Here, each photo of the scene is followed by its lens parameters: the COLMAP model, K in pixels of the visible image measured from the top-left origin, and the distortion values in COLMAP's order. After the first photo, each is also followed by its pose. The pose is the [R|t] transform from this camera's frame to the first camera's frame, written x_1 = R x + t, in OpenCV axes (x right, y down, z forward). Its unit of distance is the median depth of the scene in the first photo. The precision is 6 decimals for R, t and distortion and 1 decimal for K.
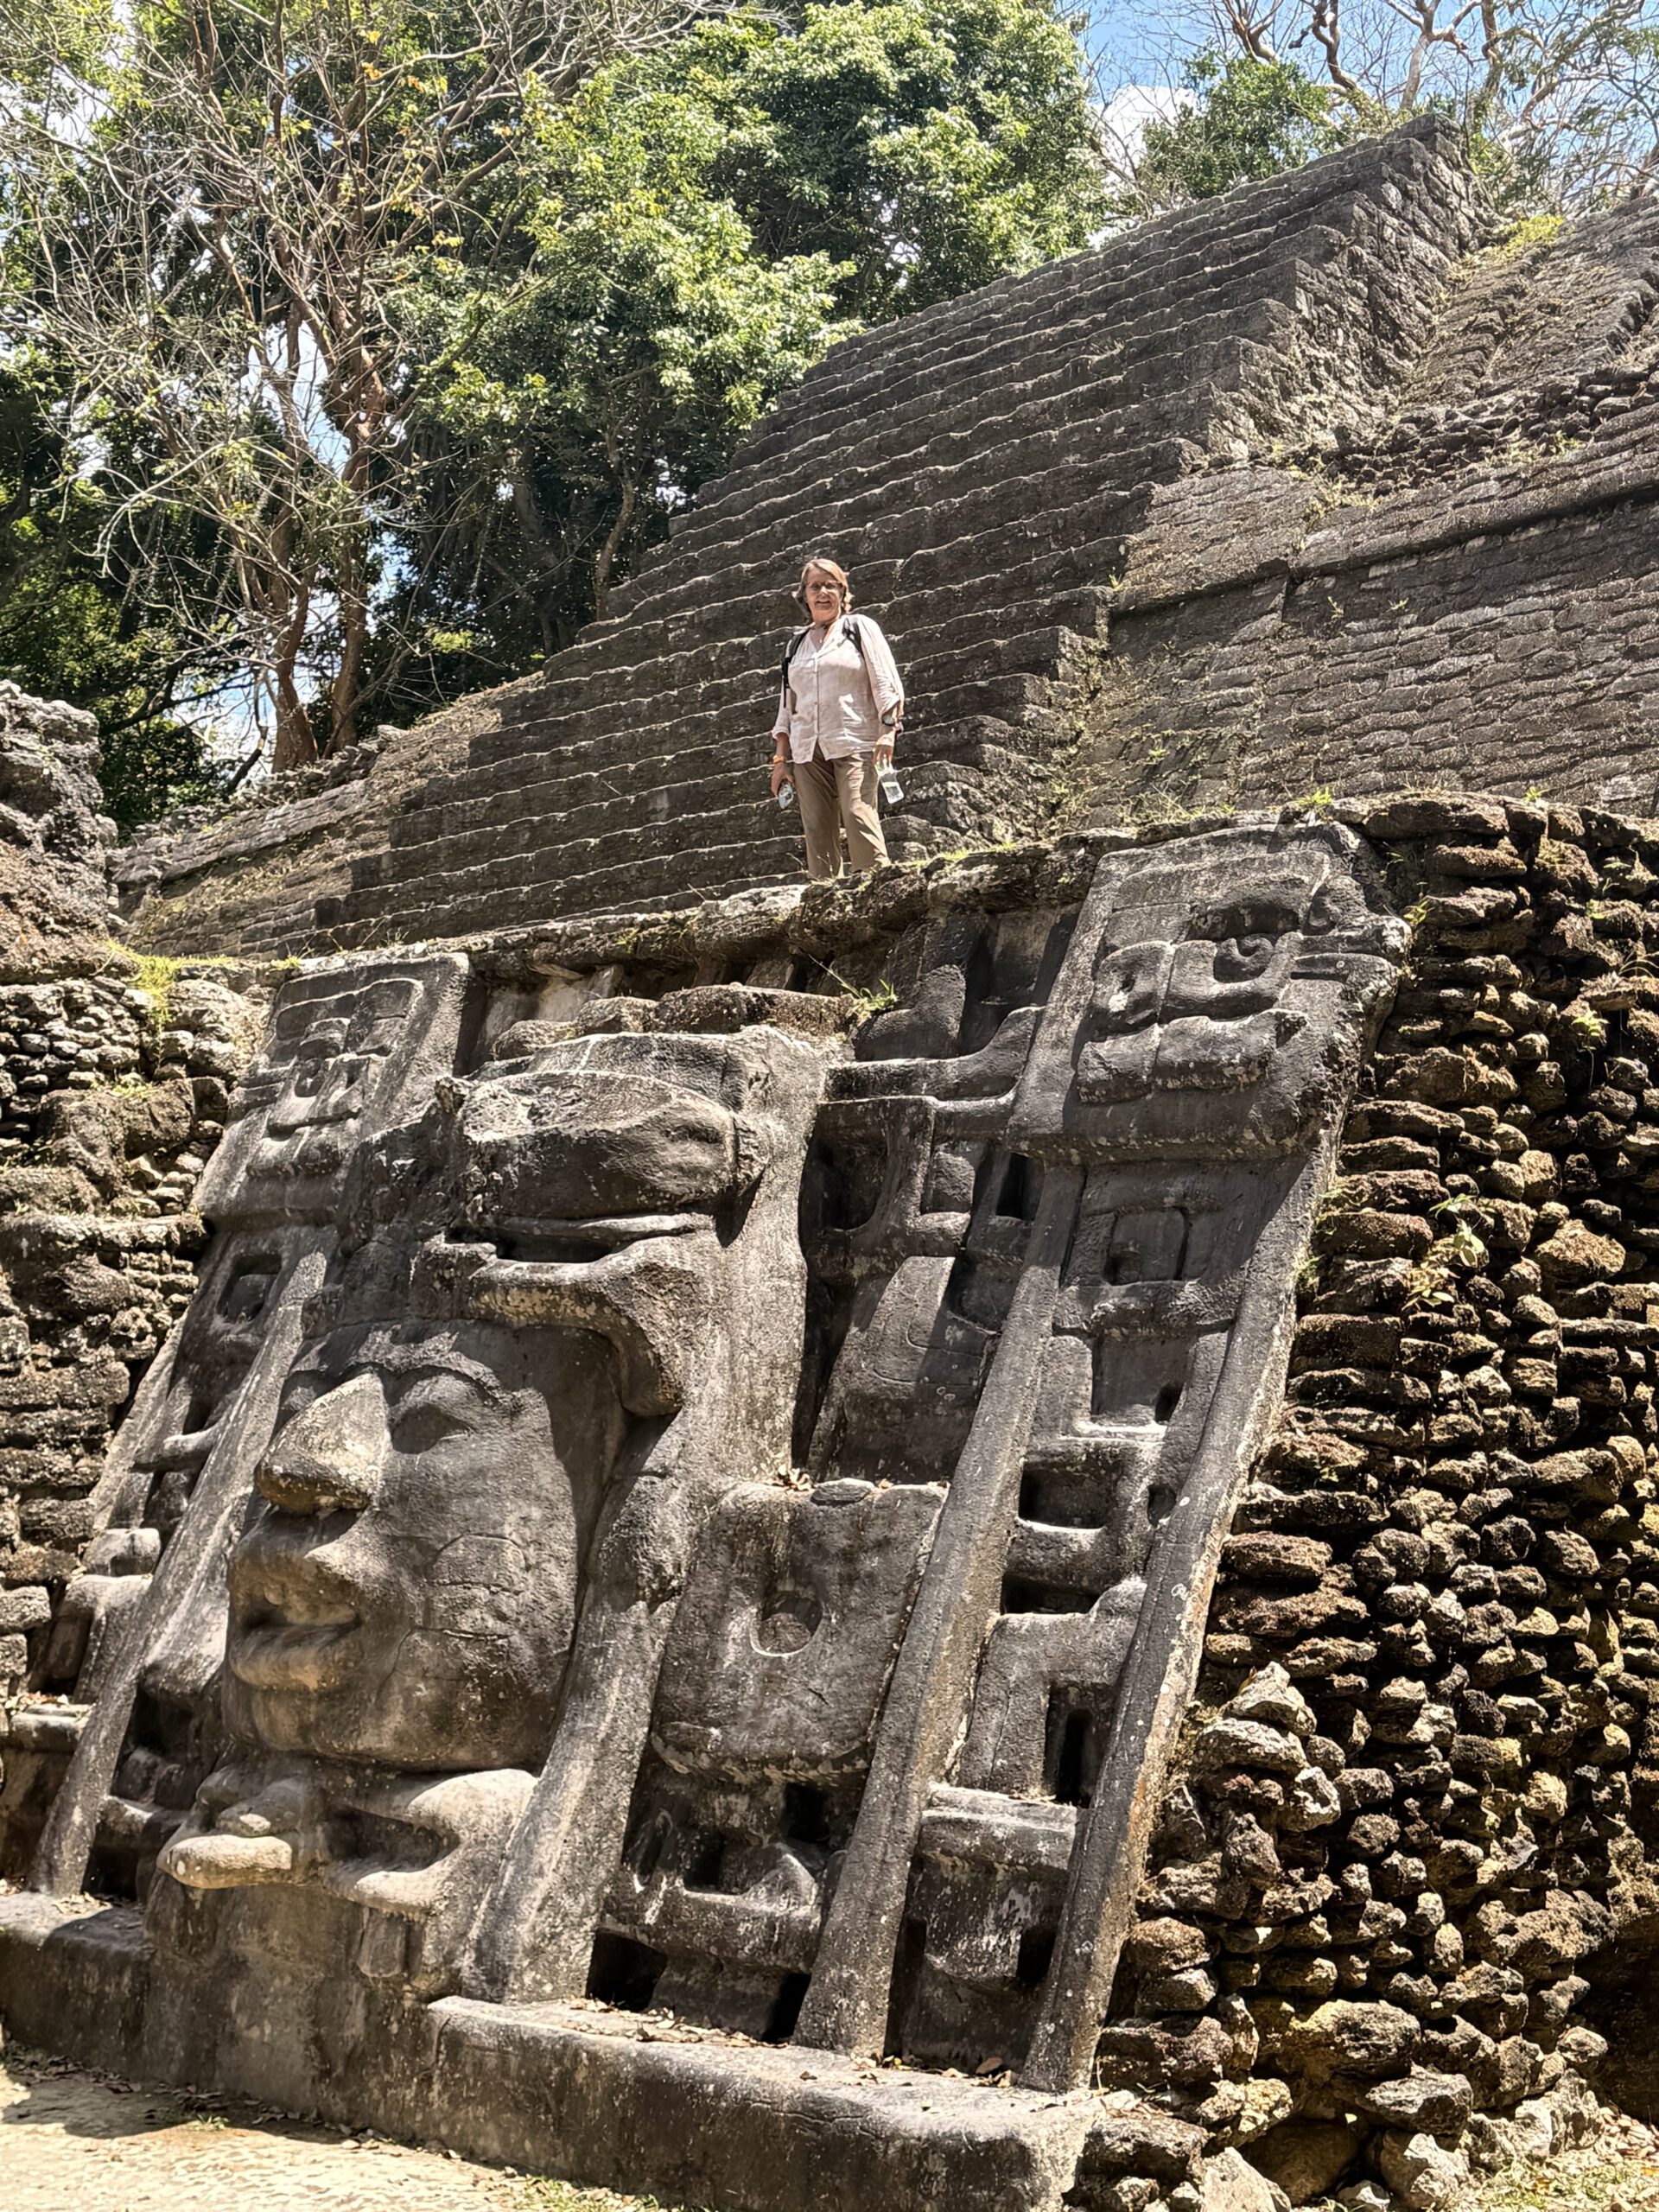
lens RADIAL K [[2959.5, 0, 816.1], [0, 2959.5, 1112.3], [0, 0, 1]] dist [0.122610, 0.000000]
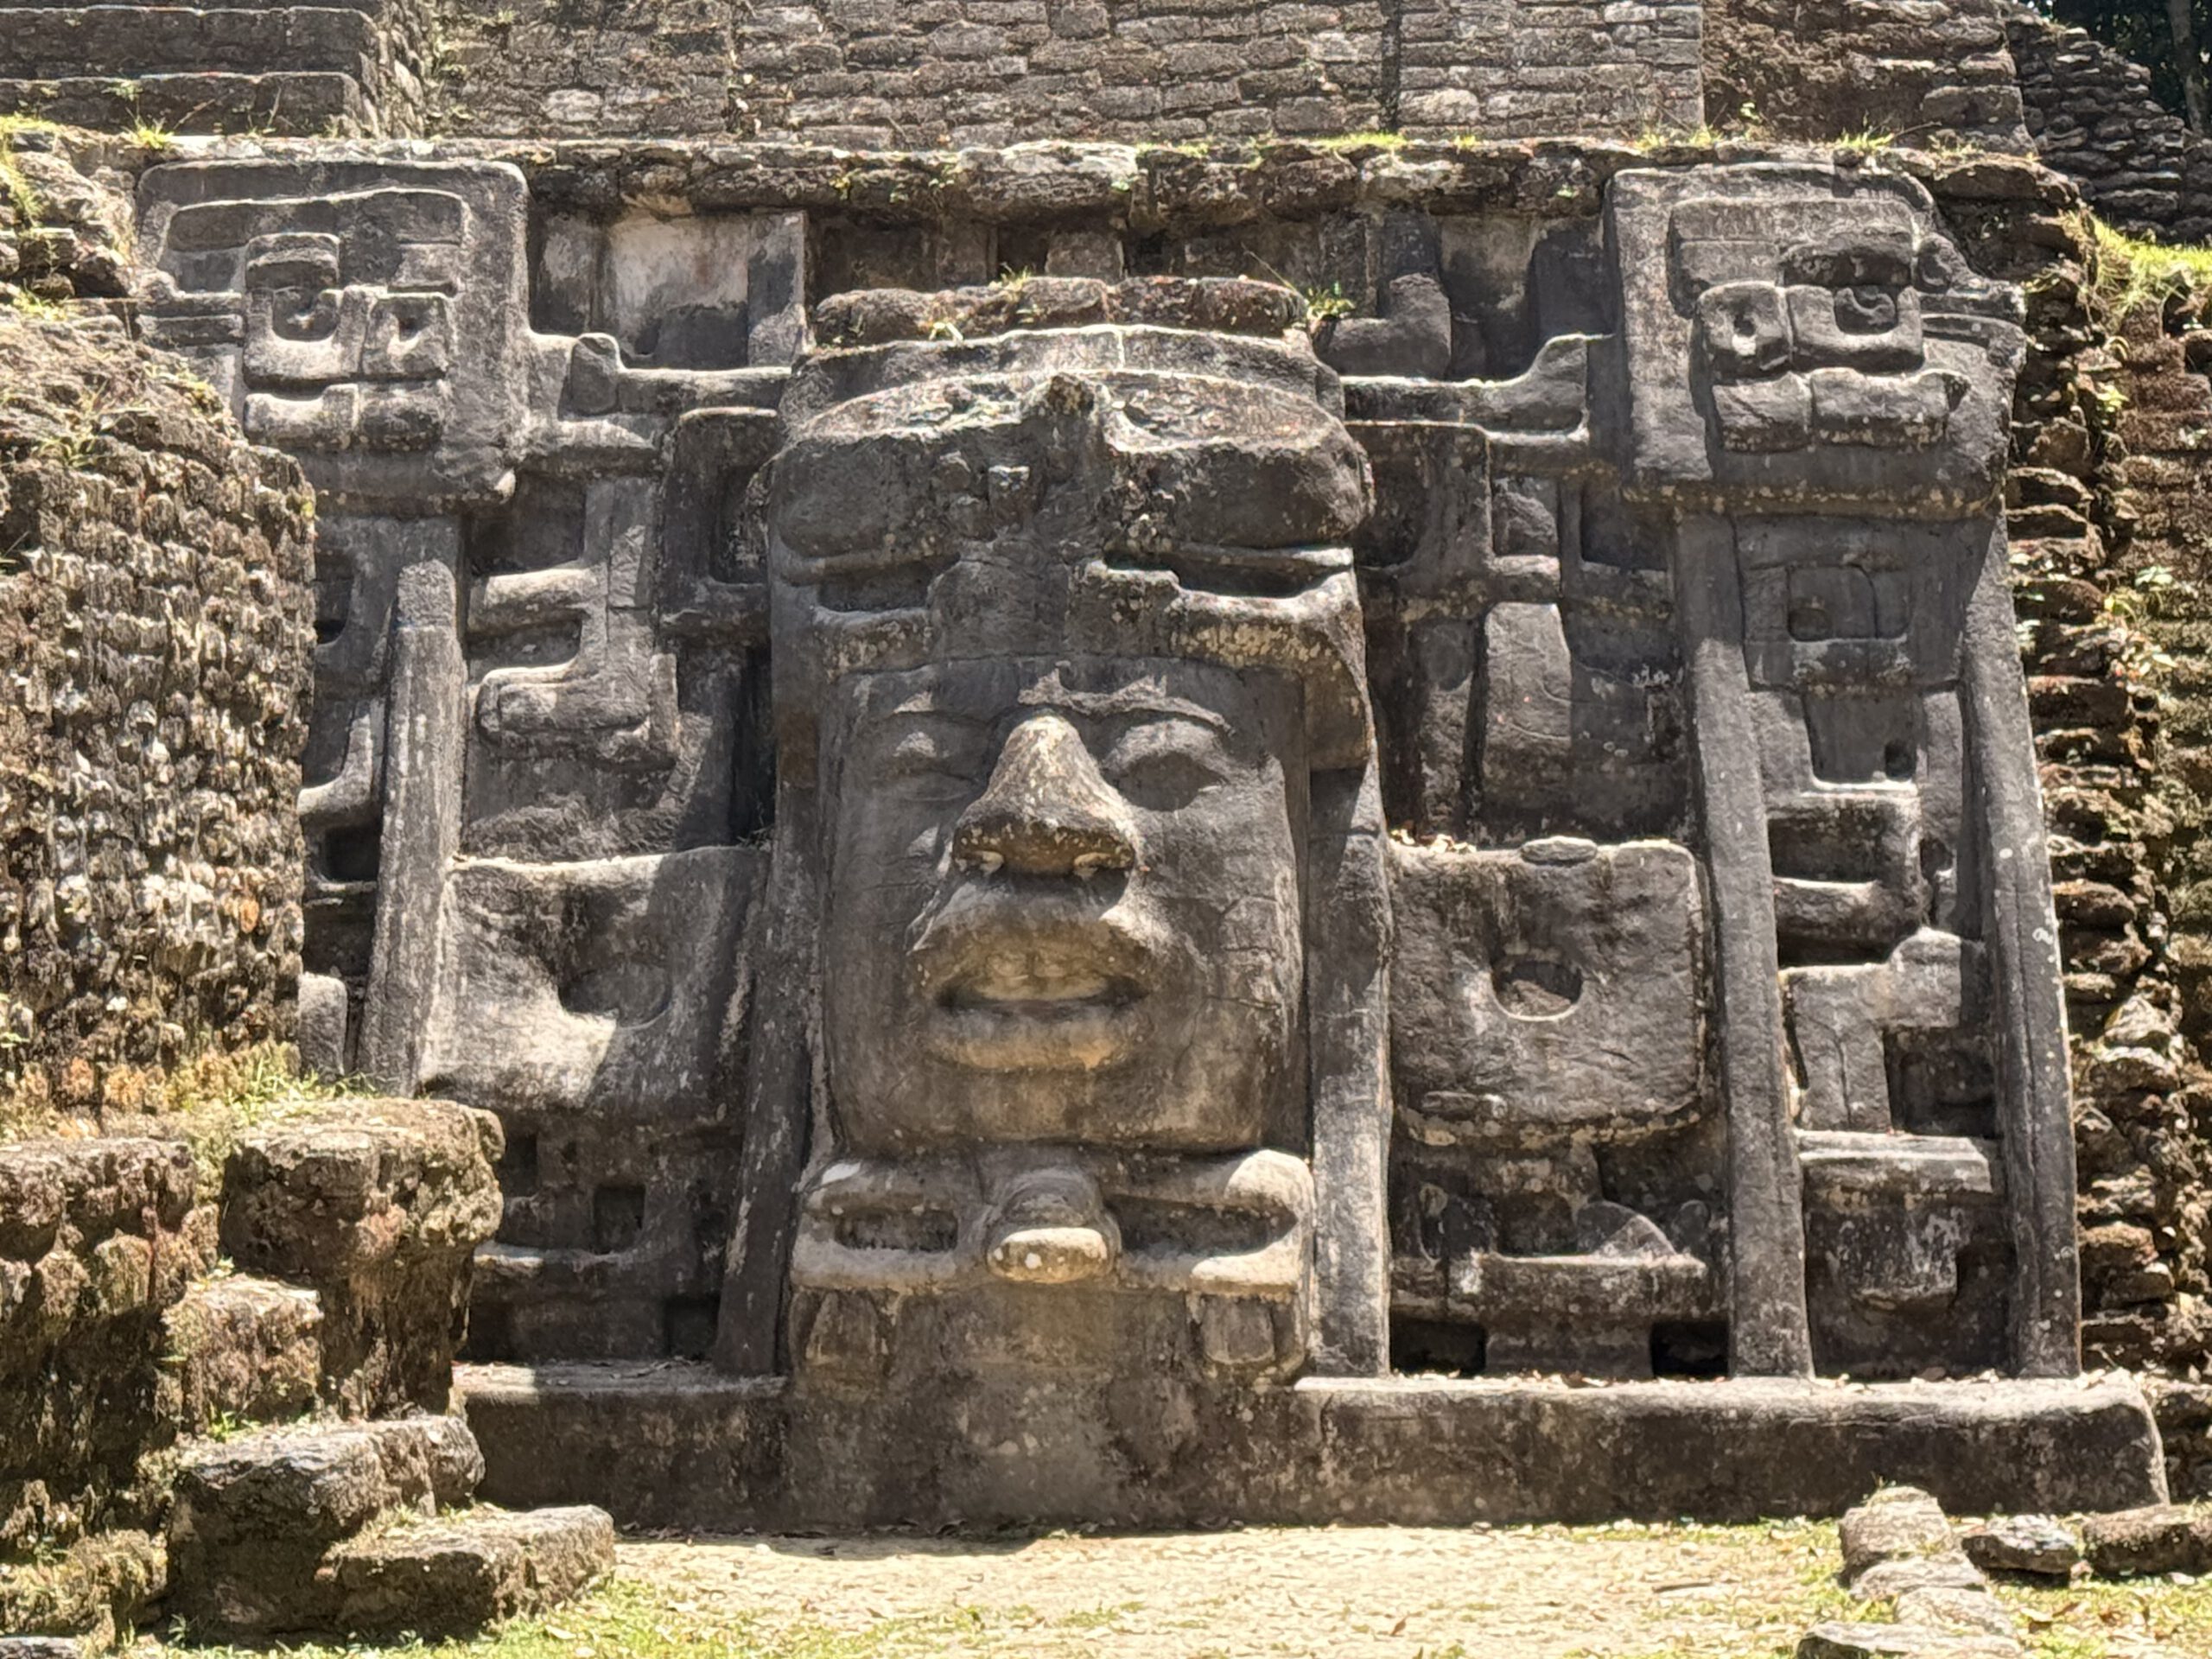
lens RADIAL K [[5399.7, 0, 1098.1], [0, 5399.7, 820.3], [0, 0, 1]] dist [0.117896, 0.000000]
pose [[0.770133, 0.007252, 0.637842, -1.207427], [-0.068600, 0.995078, 0.071515, 0.005066], [-0.634184, -0.098833, 0.766840, -0.229154]]
